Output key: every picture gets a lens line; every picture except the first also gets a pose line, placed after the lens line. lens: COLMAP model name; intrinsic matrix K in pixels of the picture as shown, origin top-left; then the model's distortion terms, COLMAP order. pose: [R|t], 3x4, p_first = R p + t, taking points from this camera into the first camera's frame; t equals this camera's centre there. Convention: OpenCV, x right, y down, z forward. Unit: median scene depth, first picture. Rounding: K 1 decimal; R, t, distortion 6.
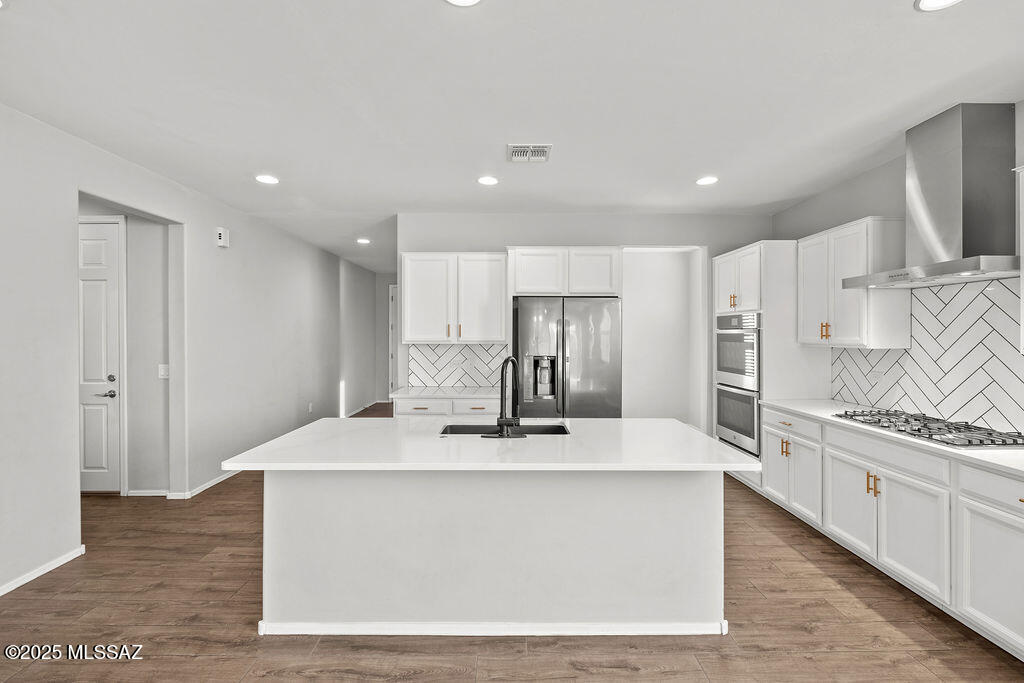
lens RADIAL K [[443.6, 0, 511.2], [0, 443.6, 336.2], [0, 0, 1]] dist [-0.002290, -0.001152]
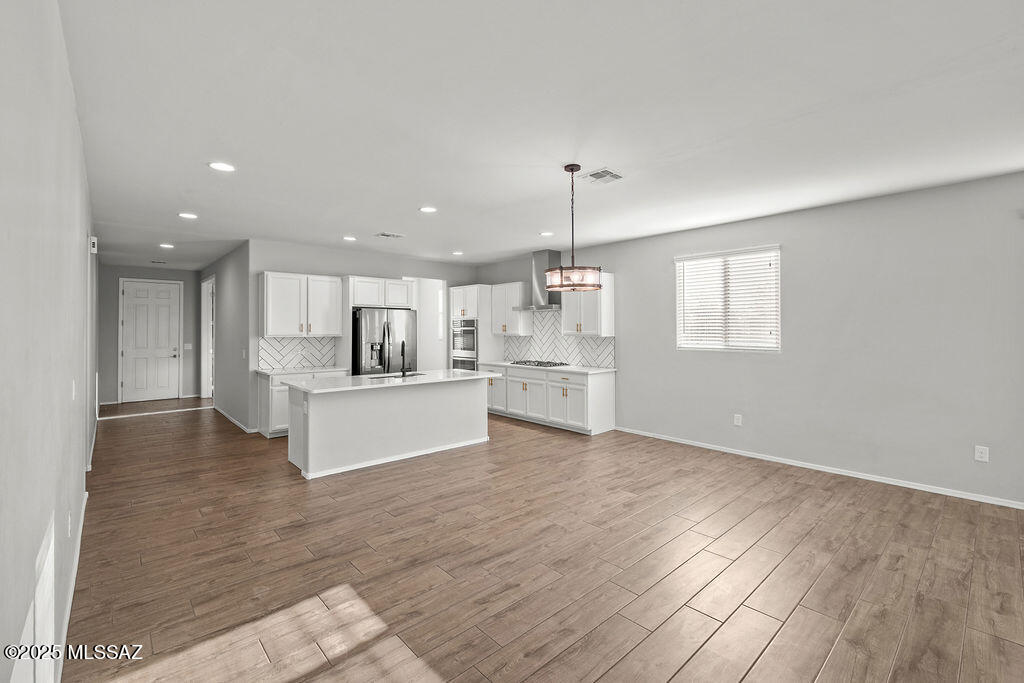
lens RADIAL K [[445.4, 0, 514.0], [0, 445.4, 326.6], [0, 0, 1]] dist [0.000293, -0.000191]
pose [[0.742905, 0.002099, 0.669393, -0.685971], [0.004887, 0.999951, -0.008559, -0.000859], [-0.669379, 0.009630, 0.742859, -0.635044]]
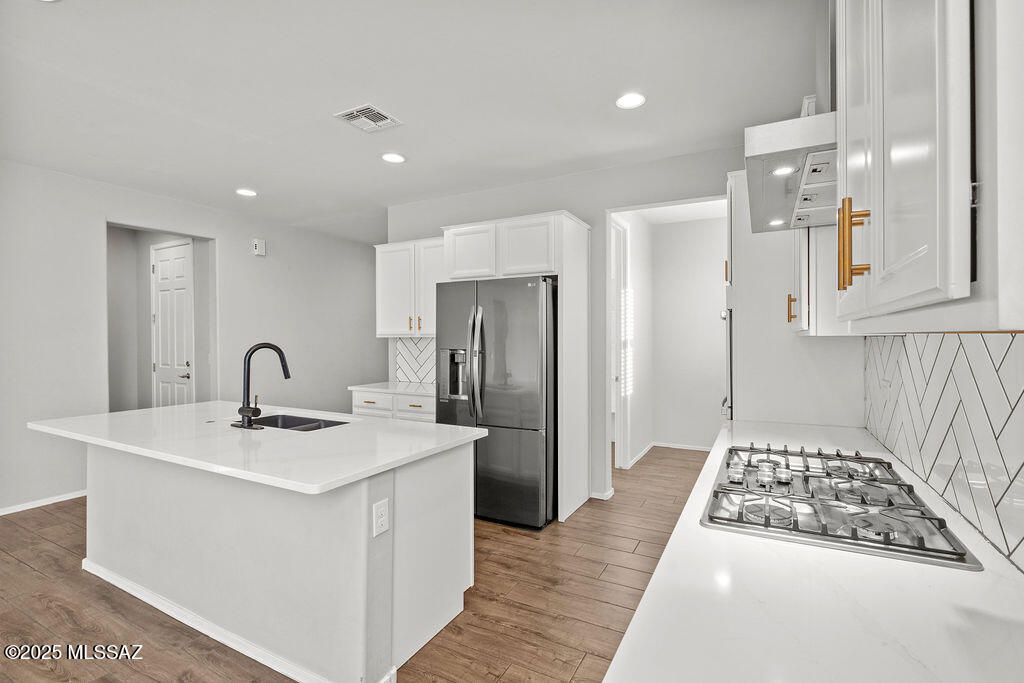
lens RADIAL K [[476.3, 0, 512.0], [0, 476.3, 341.5], [0, 0, 1]] dist [-0.001060, -0.000100]
pose [[0.878990, 0.000913, -0.476839, 0.611581], [0.001960, 0.999983, 0.005528, 0.024039], [0.476836, -0.005794, 0.878973, 0.234200]]
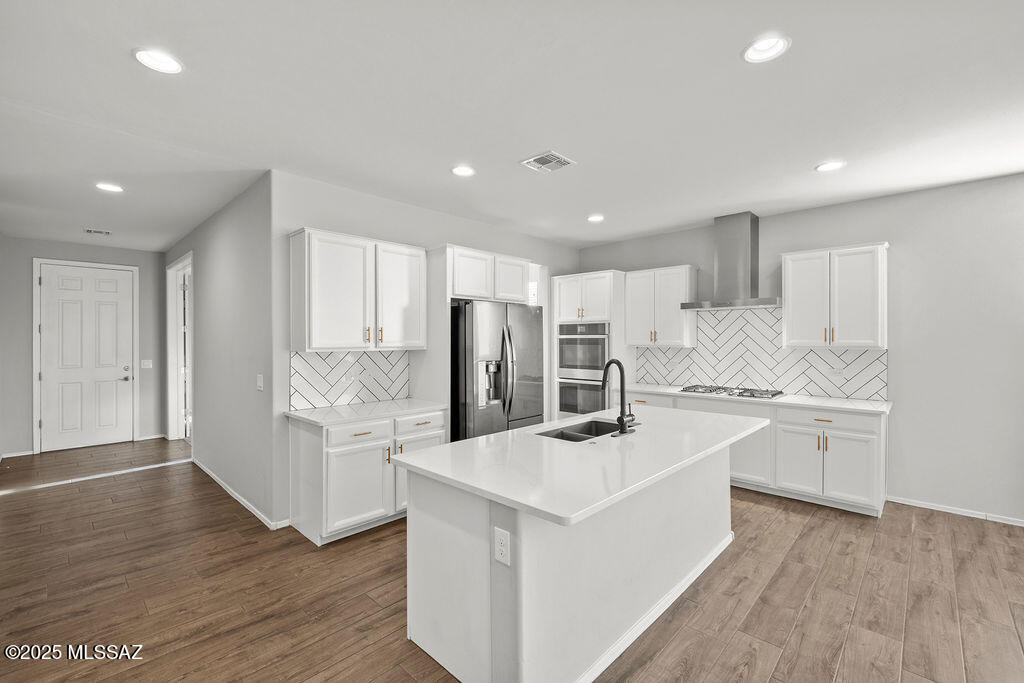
lens RADIAL K [[441.3, 0, 512.0], [0, 441.3, 341.5], [0, 0, 1]] dist [0.000947, 0.000108]
pose [[0.694777, -0.006019, 0.719200, -0.613673], [0.005671, 0.999980, 0.002890, -0.001443], [-0.719202, 0.002071, 0.694798, 0.279949]]
